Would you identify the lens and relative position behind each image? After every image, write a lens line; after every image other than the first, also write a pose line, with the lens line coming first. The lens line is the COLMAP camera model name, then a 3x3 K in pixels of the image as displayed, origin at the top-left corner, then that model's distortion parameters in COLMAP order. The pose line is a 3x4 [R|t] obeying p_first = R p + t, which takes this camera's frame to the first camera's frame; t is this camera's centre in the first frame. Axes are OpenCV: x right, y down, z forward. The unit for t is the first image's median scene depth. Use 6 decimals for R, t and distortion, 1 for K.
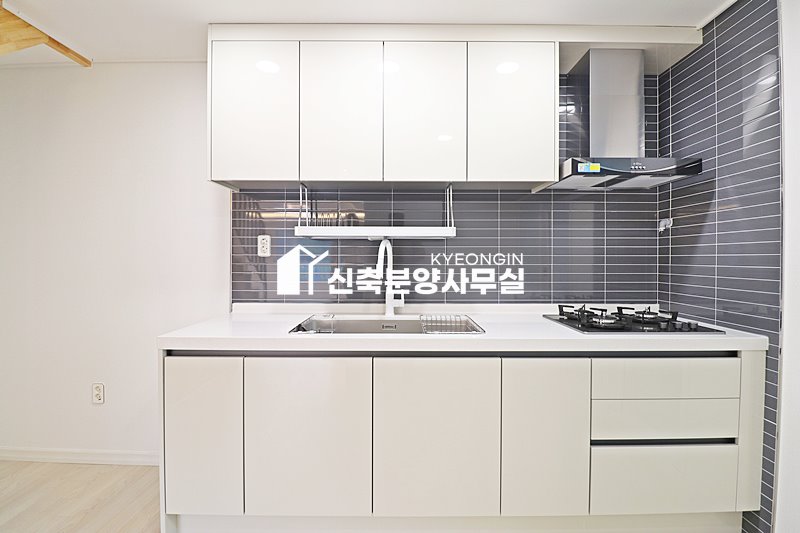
lens RADIAL K [[377.5, 0, 398.2], [0, 377.5, 259.1], [0, 0, 1]] dist [-0.000595, -0.010832]
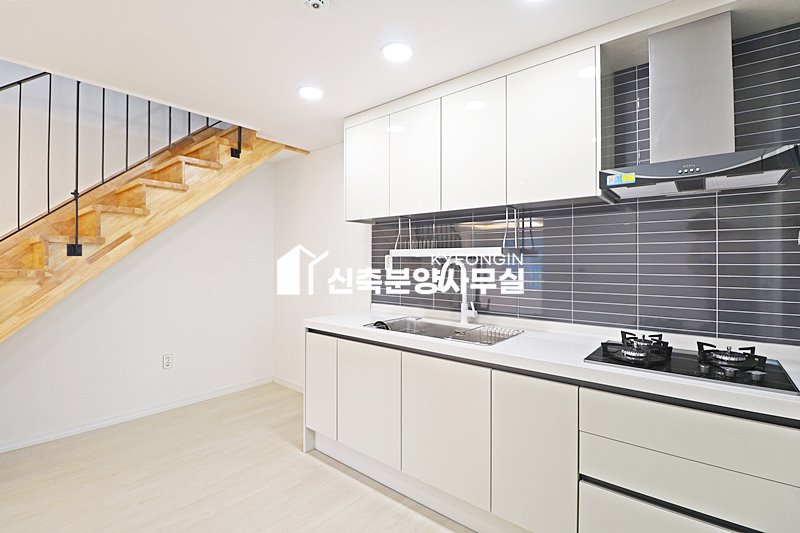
lens RADIAL K [[376.1, 0, 401.7], [0, 376.1, 260.4], [0, 0, 1]] dist [-0.019592, -0.000291]
pose [[0.766316, -0.002133, -0.642460, 0.608936], [-0.010062, 0.999832, -0.015321, -0.026467], [0.642385, 0.018205, 0.766166, -0.003924]]
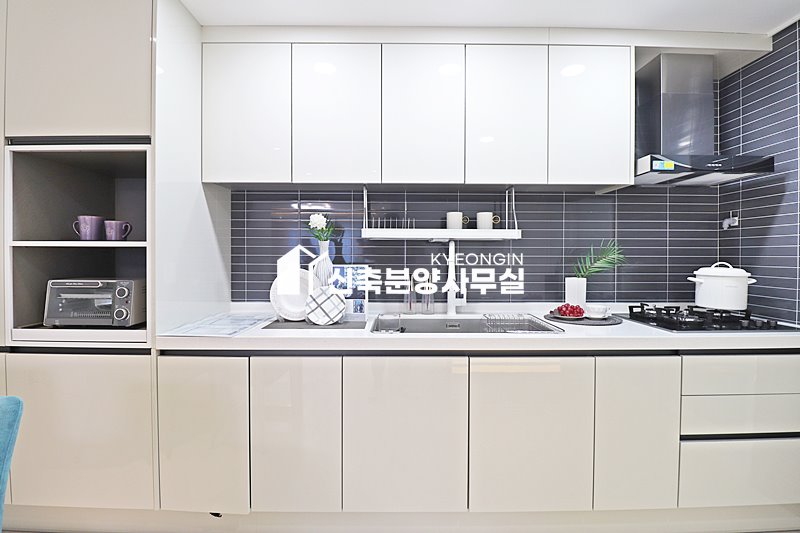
lens RADIAL K [[371.6, 0, 401.1], [0, 371.6, 260.9], [0, 0, 1]] dist [0.005242, -0.011428]
pose [[0.999863, -0.000034, 0.016559, -0.211957], [-0.000046, 0.999988, 0.004834, -0.000591], [-0.016559, -0.004834, 0.999851, 0.001969]]
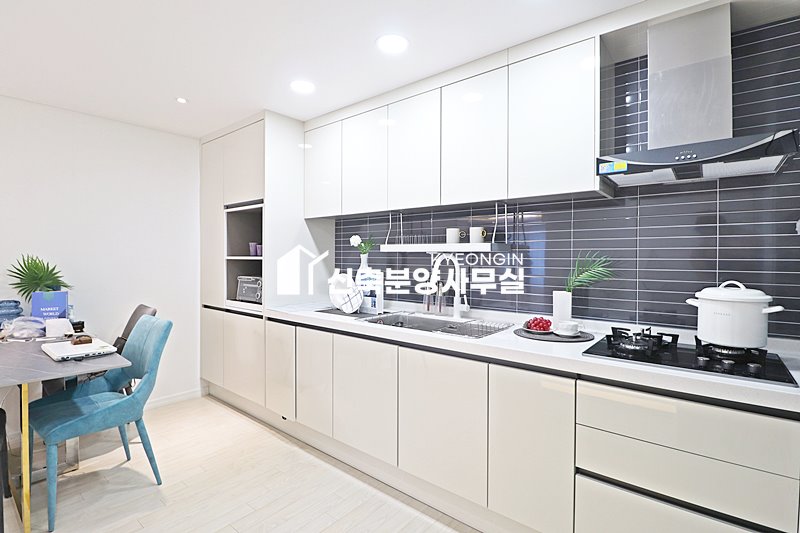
lens RADIAL K [[371.6, 0, 401.1], [0, 371.6, 260.9], [0, 0, 1]] dist [0.005242, -0.011428]
pose [[0.788272, 0.005325, -0.615304, 0.582886], [-0.006551, 0.999979, 0.000261, -0.026445], [0.615293, 0.003825, 0.788290, -0.003580]]
